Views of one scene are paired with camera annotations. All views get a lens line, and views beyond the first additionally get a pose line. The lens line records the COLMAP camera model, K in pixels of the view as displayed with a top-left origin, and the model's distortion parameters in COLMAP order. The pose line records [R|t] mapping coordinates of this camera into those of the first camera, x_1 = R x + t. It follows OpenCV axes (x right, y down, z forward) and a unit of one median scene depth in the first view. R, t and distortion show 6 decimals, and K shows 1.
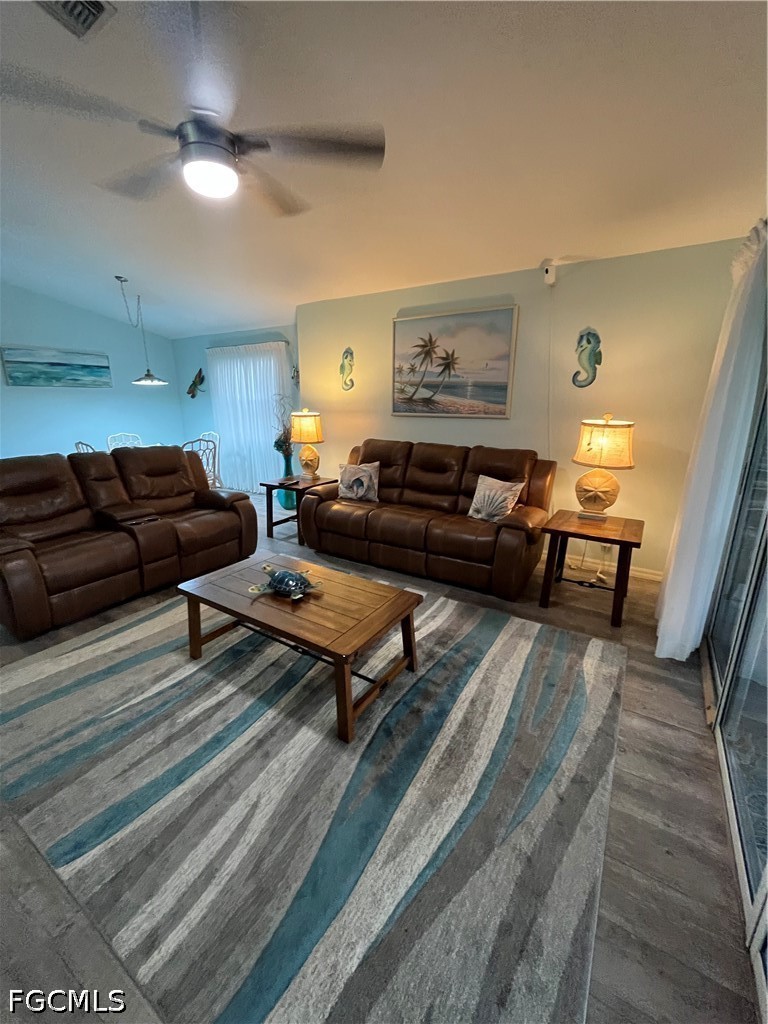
lens RADIAL K [[412.7, 0, 385.8], [0, 412.7, 508.4], [0, 0, 1]] dist [-0.002929, 0.000289]
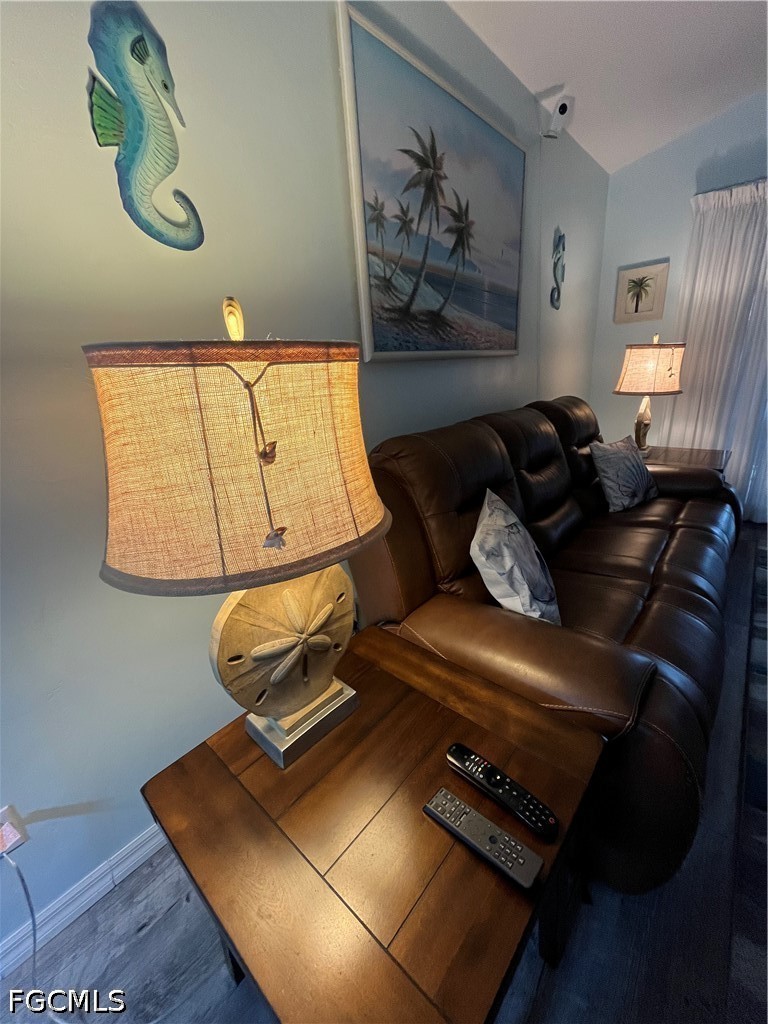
lens RADIAL K [[412.7, 0, 385.4], [0, 412.7, 508.6], [0, 0, 1]] dist [-0.002929, 0.000289]
pose [[0.154357, -0.331078, 0.930893, -0.355705], [0.304936, 0.912152, 0.273849, -0.219756], [-0.939781, 0.241592, 0.241755, 1.009505]]
